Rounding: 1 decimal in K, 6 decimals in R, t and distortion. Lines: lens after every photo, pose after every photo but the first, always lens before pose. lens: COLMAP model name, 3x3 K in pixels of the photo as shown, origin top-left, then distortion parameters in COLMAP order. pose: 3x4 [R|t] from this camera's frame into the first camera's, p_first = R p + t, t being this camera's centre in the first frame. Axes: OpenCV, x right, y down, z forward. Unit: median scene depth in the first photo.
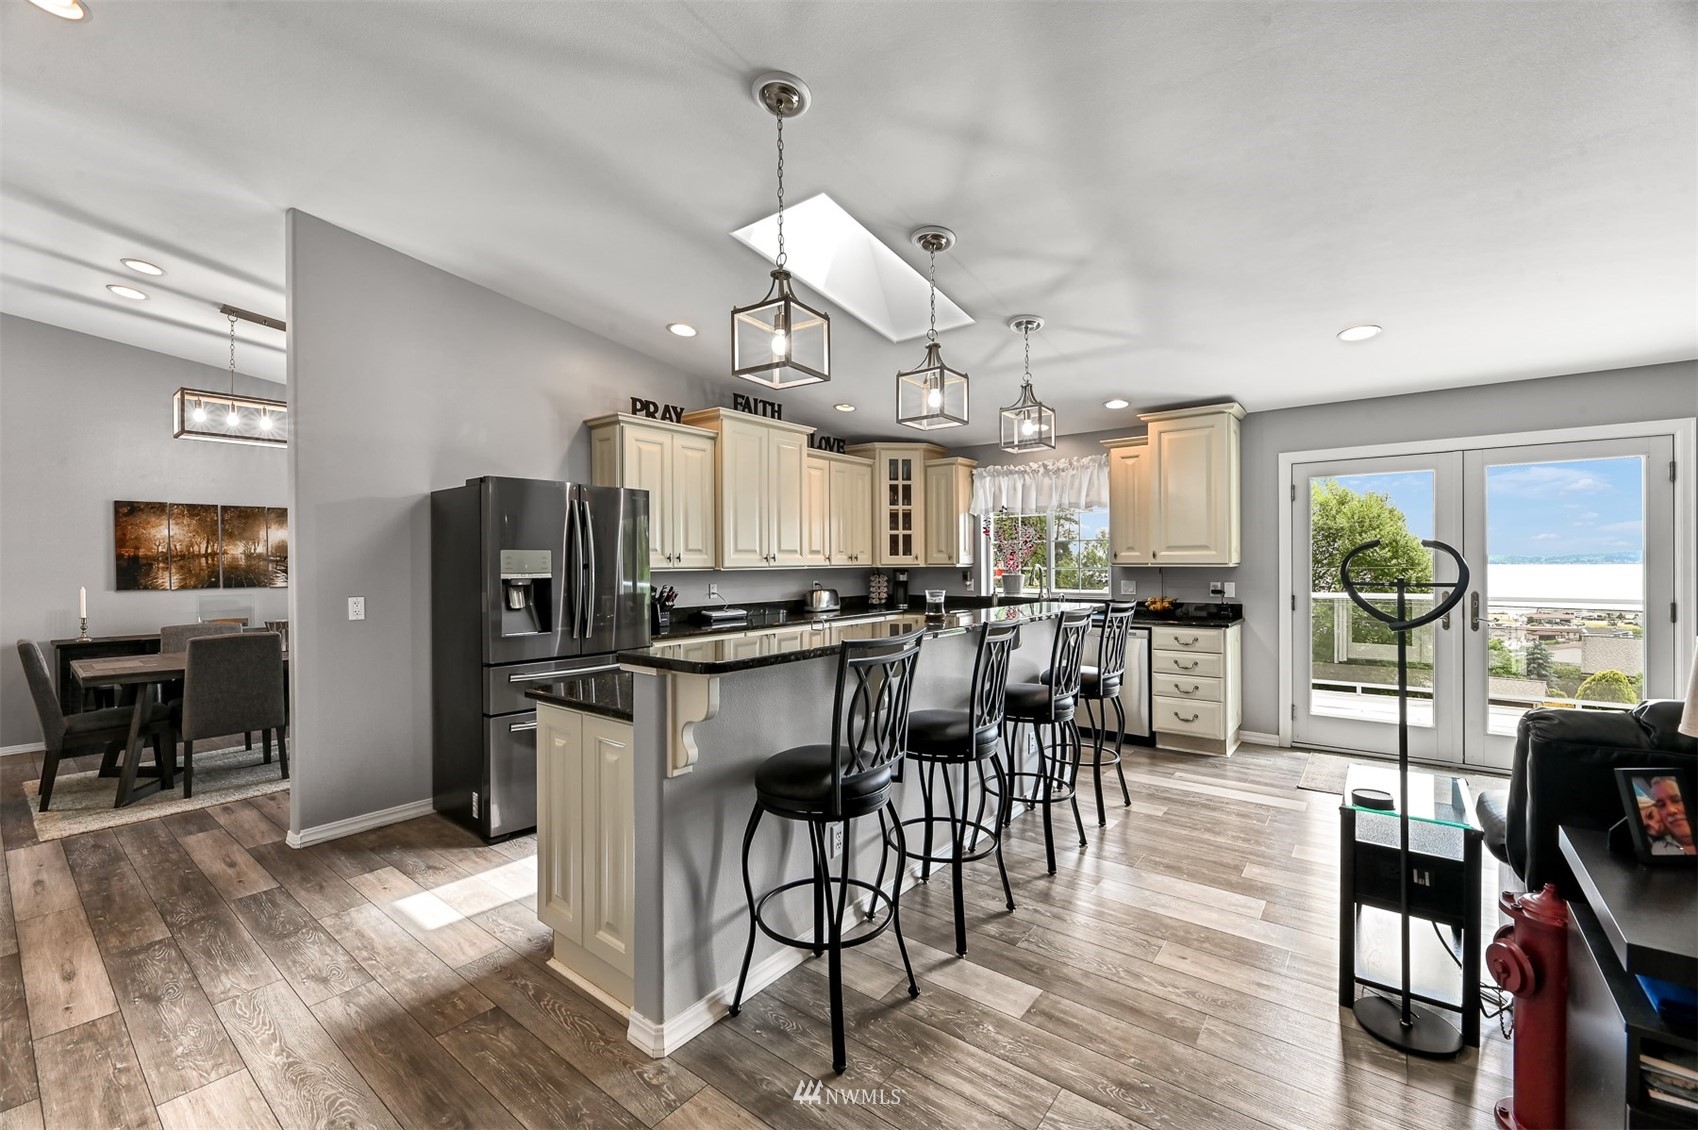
lens RADIAL K [[696.8, 0, 843.5], [0, 696.8, 562.9], [0, 0, 1]] dist [0.001497, -0.003554]
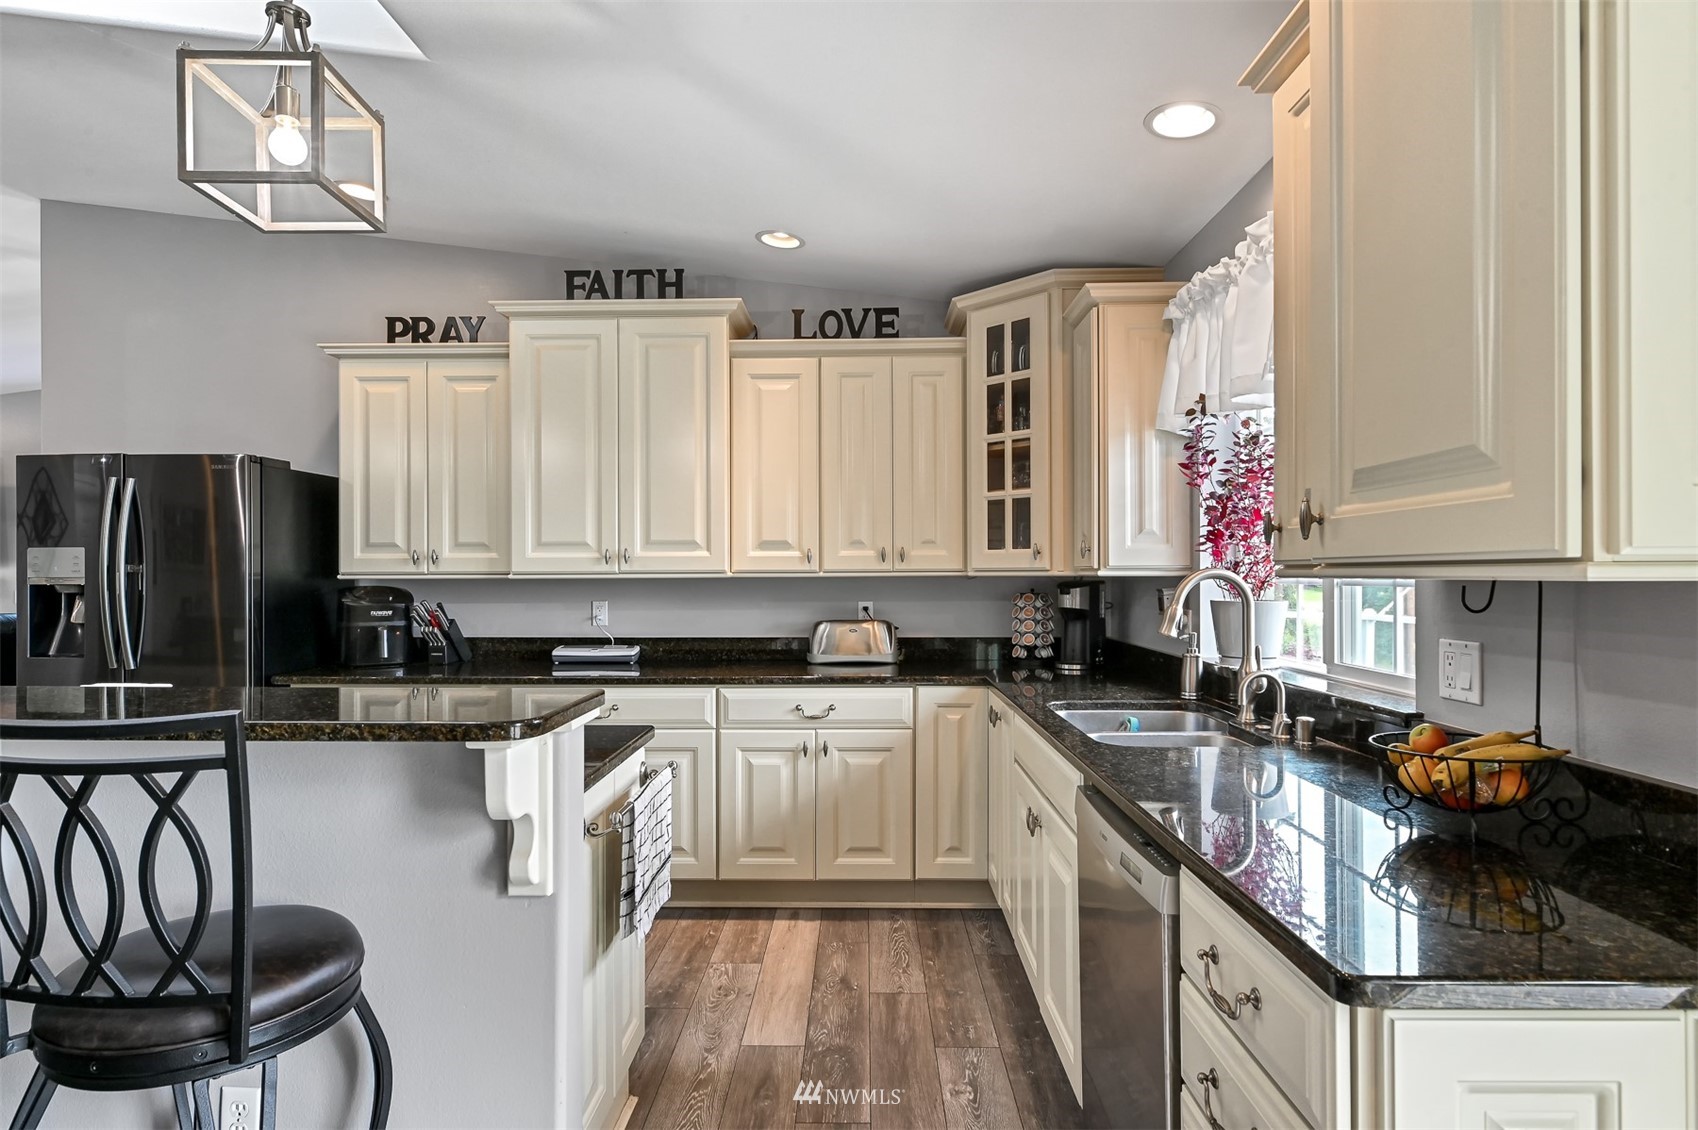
lens RADIAL K [[885.1, 0, 857.9], [0, 885.1, 578.6], [0, 0, 1]] dist [0.007093, -0.001478]
pose [[0.604927, 0.007845, -0.796242, 0.558293], [-0.001486, 0.999961, 0.008724, 0.004045], [0.796279, -0.004094, 0.604915, 0.726667]]
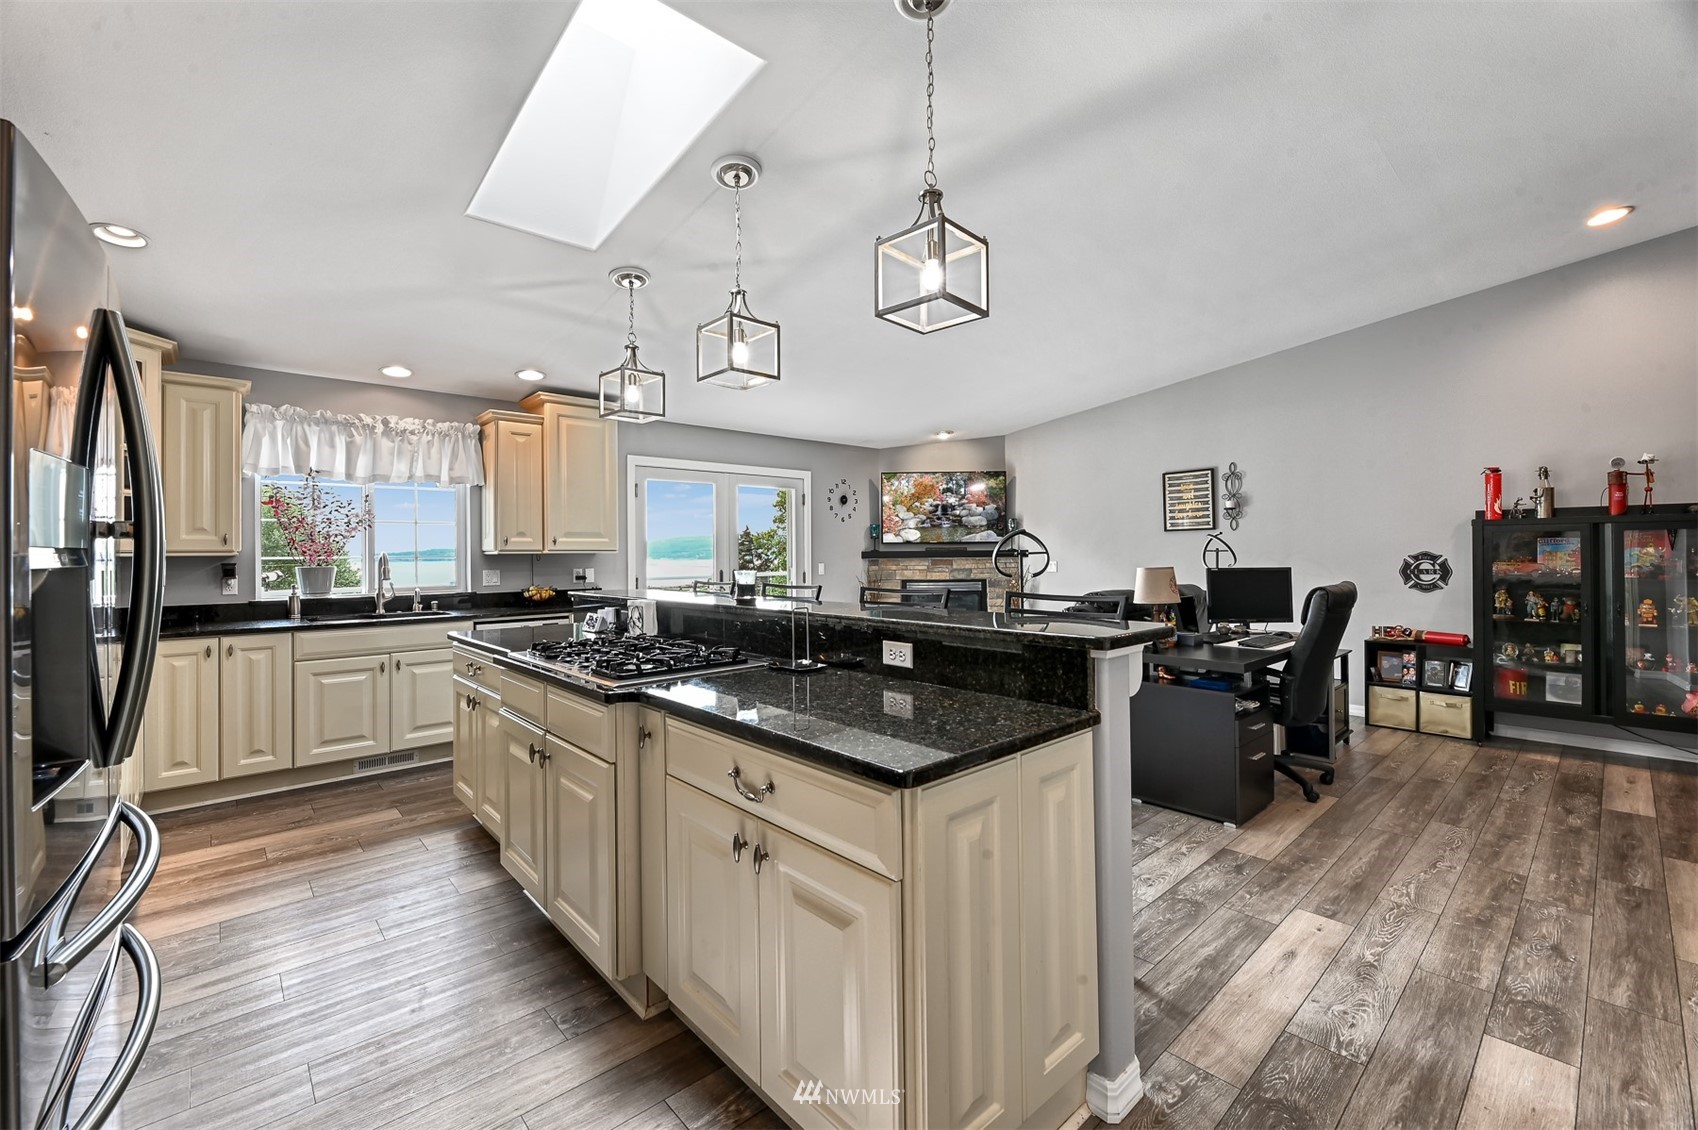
lens RADIAL K [[696.8, 0, 841.9], [0, 696.8, 551.0], [0, 0, 1]] dist [0.001497, -0.003554]
pose [[0.173004, 0.006580, 0.984899, -0.427013], [0.008911, 0.999926, -0.008245, 0.013405], [-0.984881, 0.010203, 0.172932, 0.433308]]
